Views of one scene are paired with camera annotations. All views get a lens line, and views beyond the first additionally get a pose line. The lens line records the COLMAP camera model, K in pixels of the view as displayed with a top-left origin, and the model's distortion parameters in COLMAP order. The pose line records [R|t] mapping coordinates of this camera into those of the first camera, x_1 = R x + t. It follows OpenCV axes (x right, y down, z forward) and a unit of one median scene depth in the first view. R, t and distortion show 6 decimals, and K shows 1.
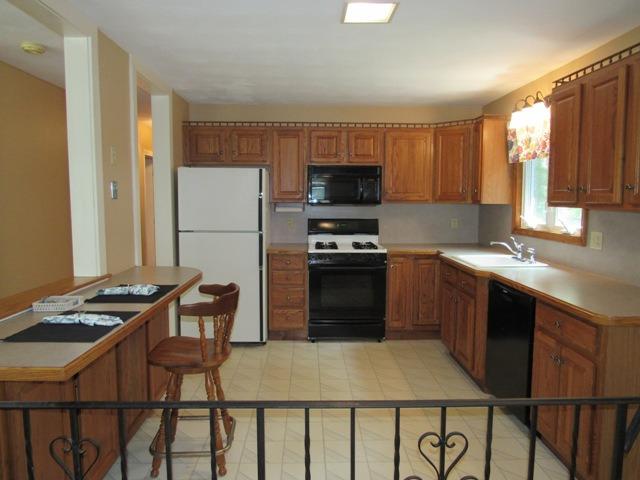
lens RADIAL K [[459.4, 0, 322.4], [0, 459.4, 238.5], [0, 0, 1]] dist [-0.031655, 0.016613]
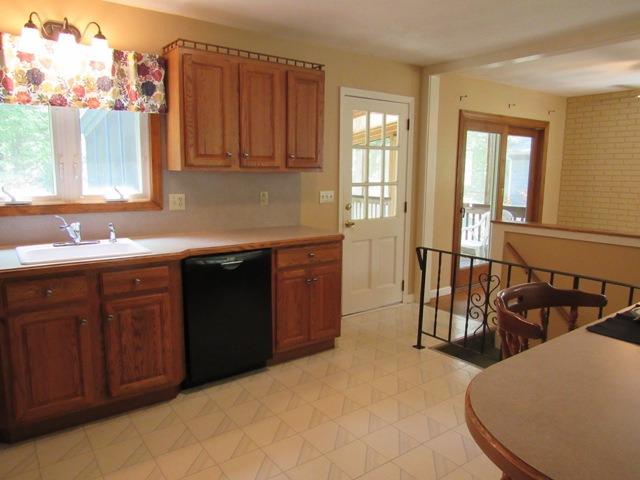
lens RADIAL K [[459.4, 0, 322.6], [0, 459.4, 239.6], [0, 0, 1]] dist [-0.031655, 0.016613]
pose [[-0.567850, -0.130591, 0.812707, -0.318957], [0.060019, 0.978138, 0.199110, -0.067966], [-0.820941, 0.161842, -0.547597, 0.872135]]
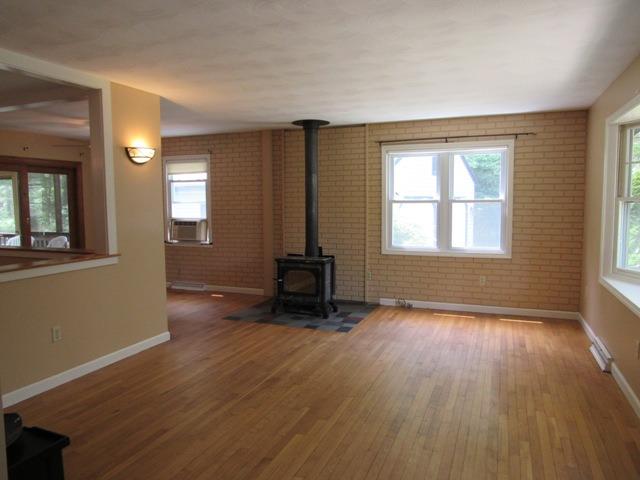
lens RADIAL K [[459.4, 0, 321.7], [0, 459.4, 237.4], [0, 0, 1]] dist [-0.031655, 0.016613]
pose [[-0.918915, -0.029910, 0.393320, -1.016118], [0.036248, 0.986499, 0.159705, -0.063123], [-0.392787, 0.161013, -0.905424, 0.729791]]
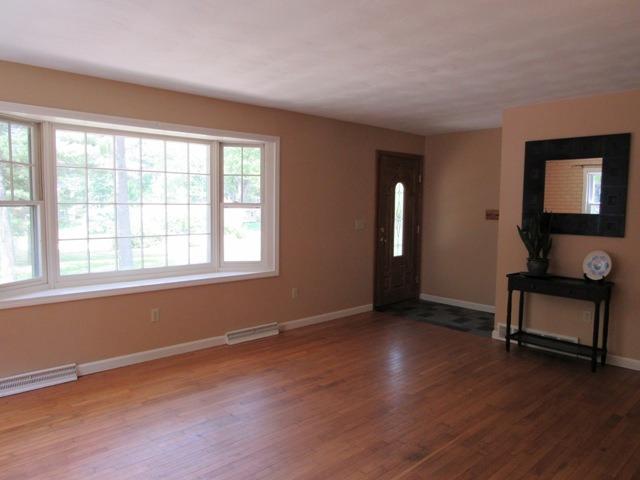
lens RADIAL K [[459.4, 0, 323.7], [0, 459.4, 239.2], [0, 0, 1]] dist [-0.031655, 0.016613]
pose [[0.657901, 0.062614, -0.750497, -0.290105], [-0.074384, 0.997068, 0.017979, 0.032418], [0.749422, 0.043996, 0.660630, -0.398173]]
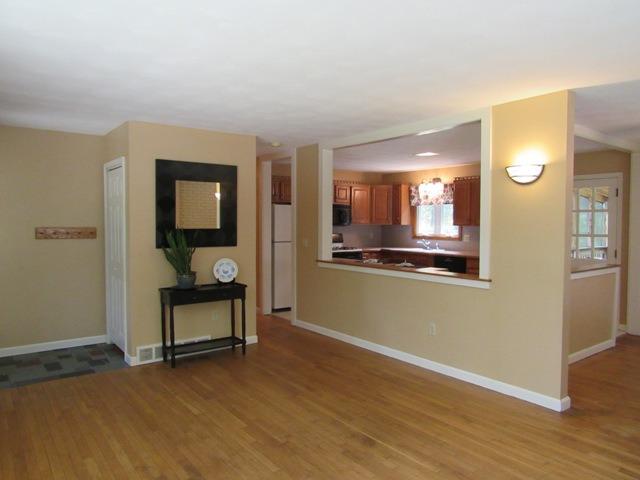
lens RADIAL K [[459.4, 0, 319.6], [0, 459.4, 241.1], [0, 0, 1]] dist [-0.031655, 0.016613]
pose [[0.815035, -0.026672, 0.578797, -1.067202], [0.049921, 0.998458, -0.024286, 0.027866], [-0.577257, 0.048688, 0.815110, -0.437236]]
